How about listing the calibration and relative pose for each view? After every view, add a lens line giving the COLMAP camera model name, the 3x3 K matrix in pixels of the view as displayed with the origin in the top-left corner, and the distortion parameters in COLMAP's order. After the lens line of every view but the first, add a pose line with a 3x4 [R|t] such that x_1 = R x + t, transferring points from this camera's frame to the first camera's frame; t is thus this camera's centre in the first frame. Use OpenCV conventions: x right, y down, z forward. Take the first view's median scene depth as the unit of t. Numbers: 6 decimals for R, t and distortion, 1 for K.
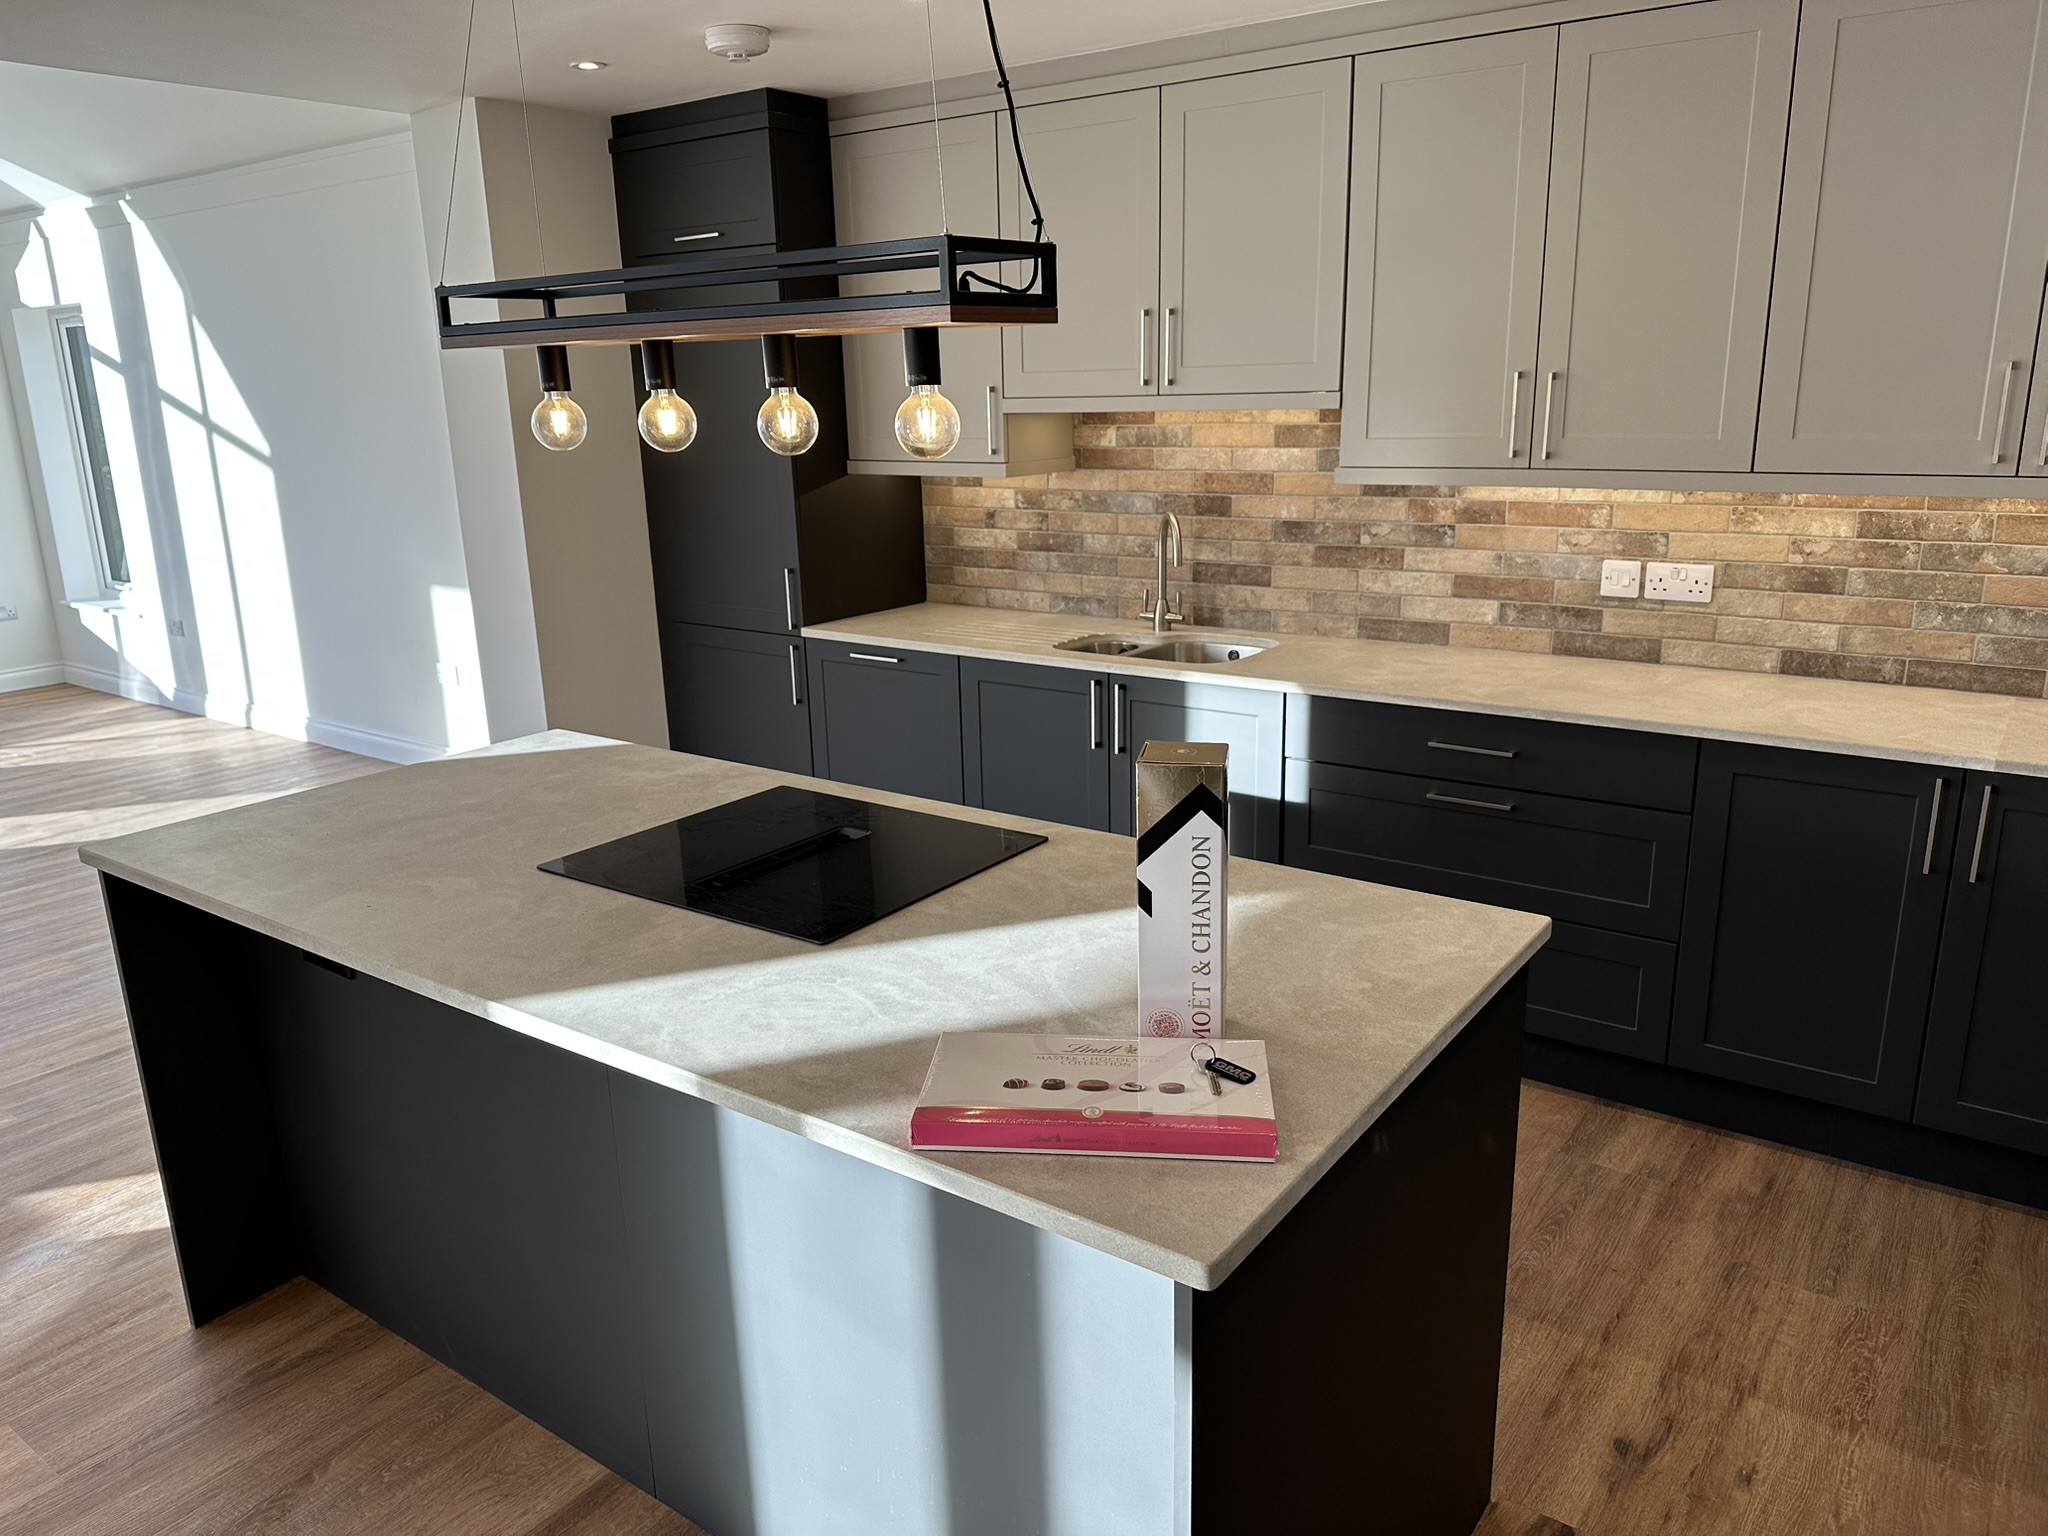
lens RADIAL K [[1471.3, 0, 965.7], [0, 1471.3, 773.9], [0, 0, 1]] dist [0.152867, -0.257519]
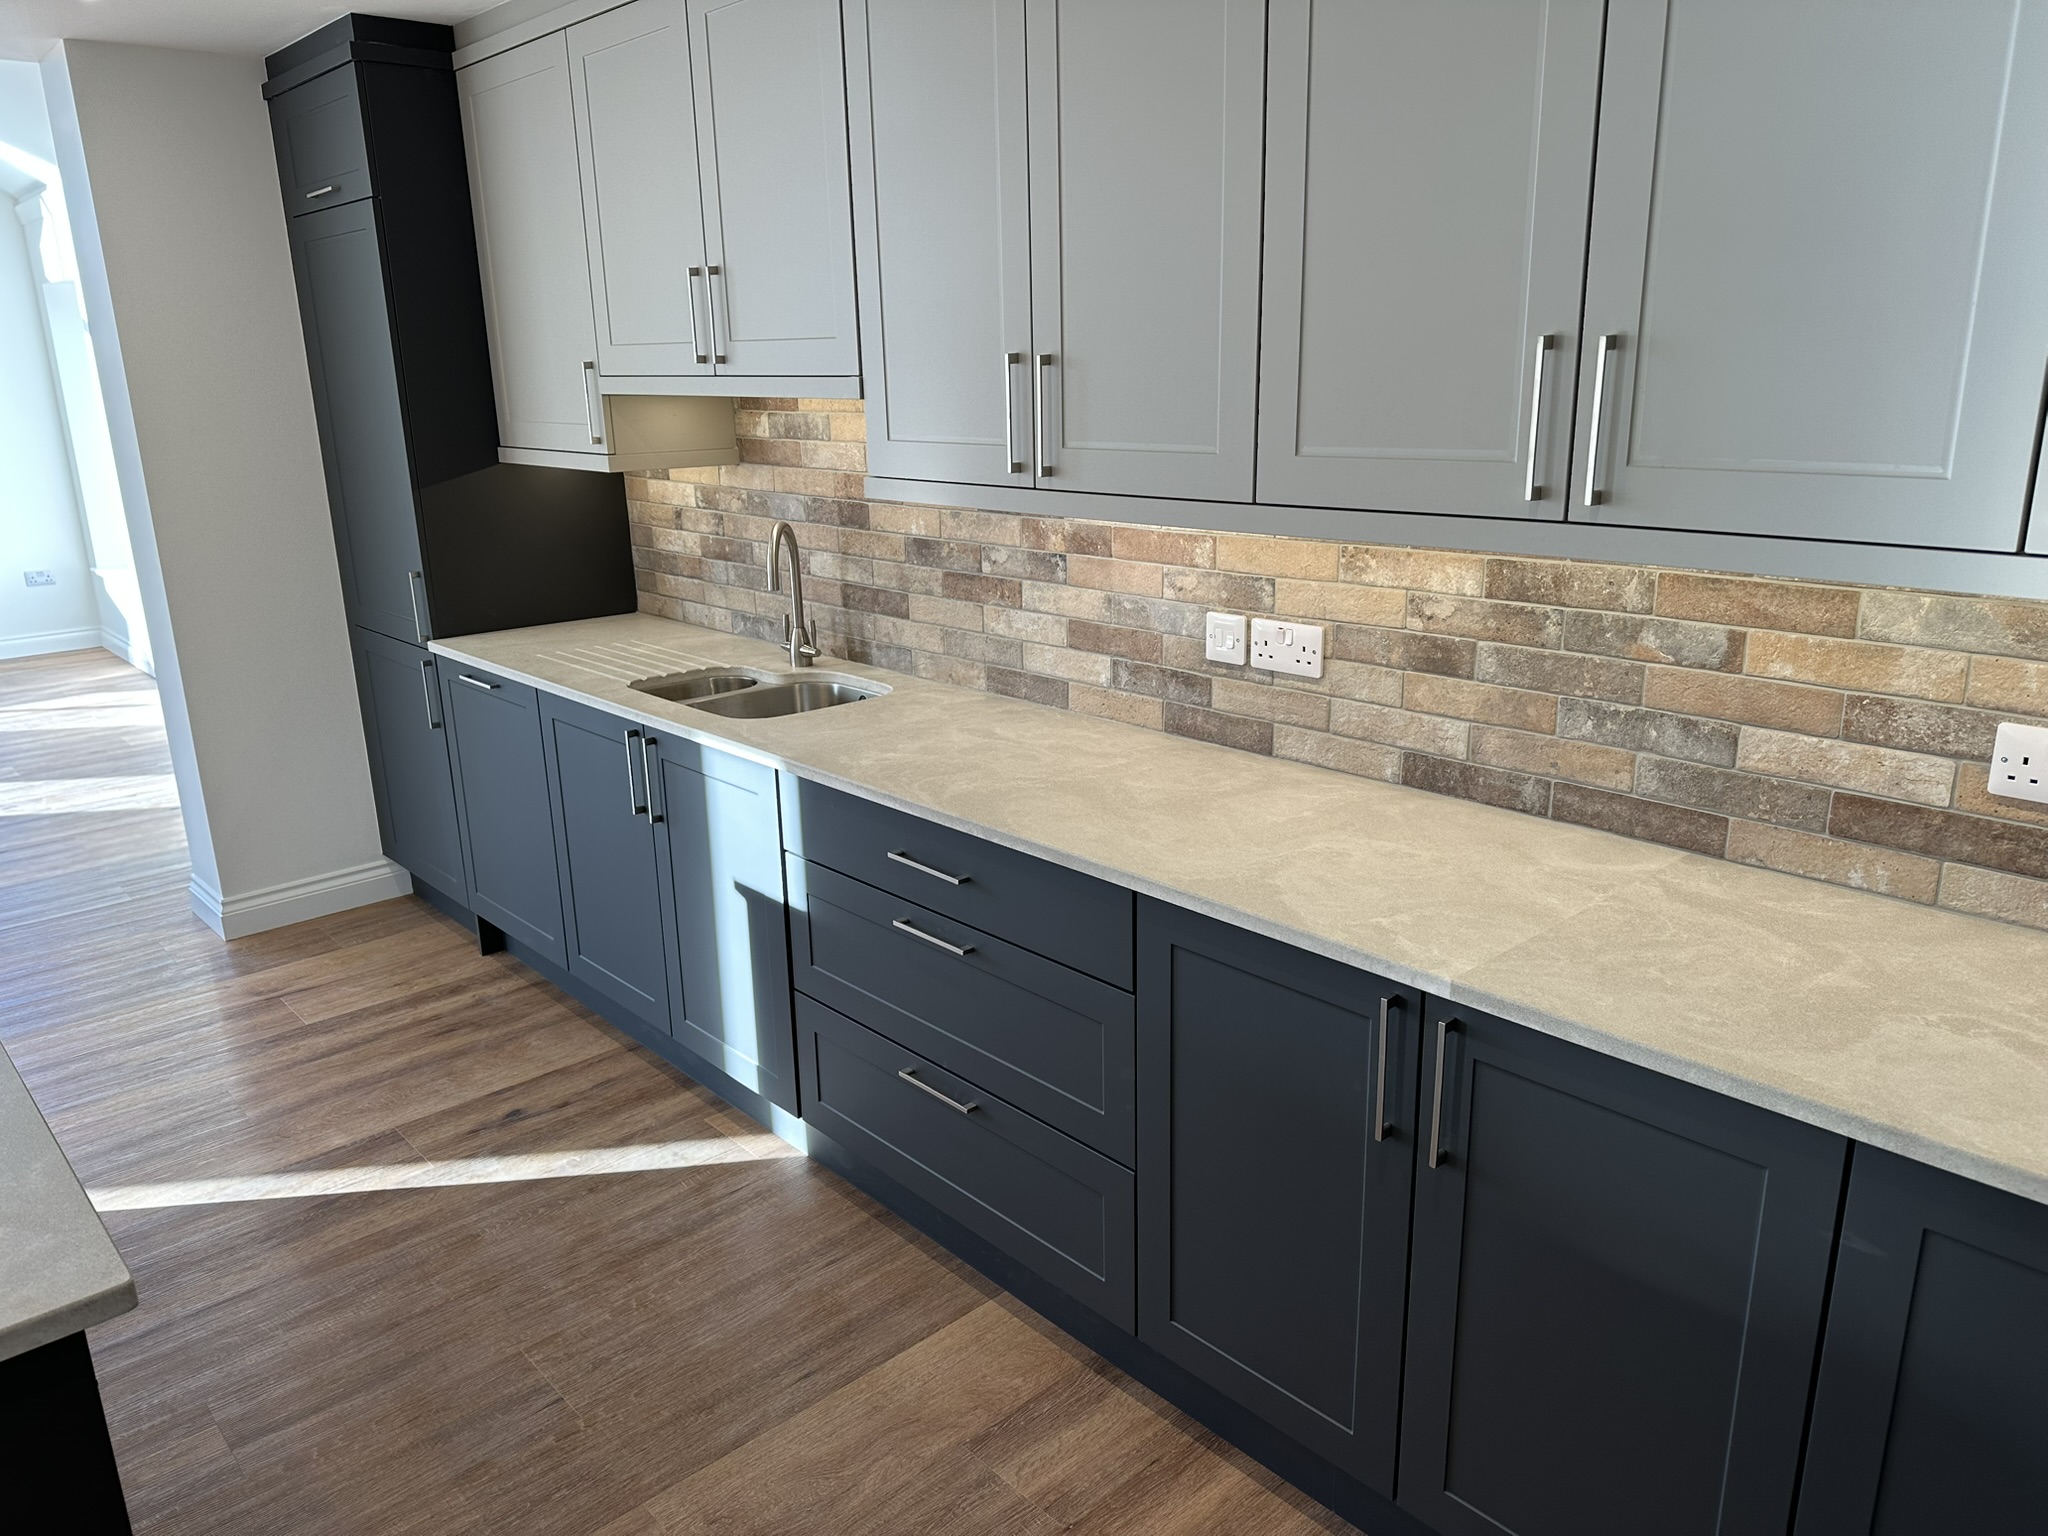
lens RADIAL K [[1471.3, 0, 965.7], [0, 1471.3, 773.9], [0, 0, 1]] dist [0.152867, -0.257519]
pose [[0.976651, 0.054940, -0.207688, 0.437212], [-0.049620, 0.998295, 0.030746, -0.074612], [0.209023, -0.019723, 0.977712, 0.247127]]
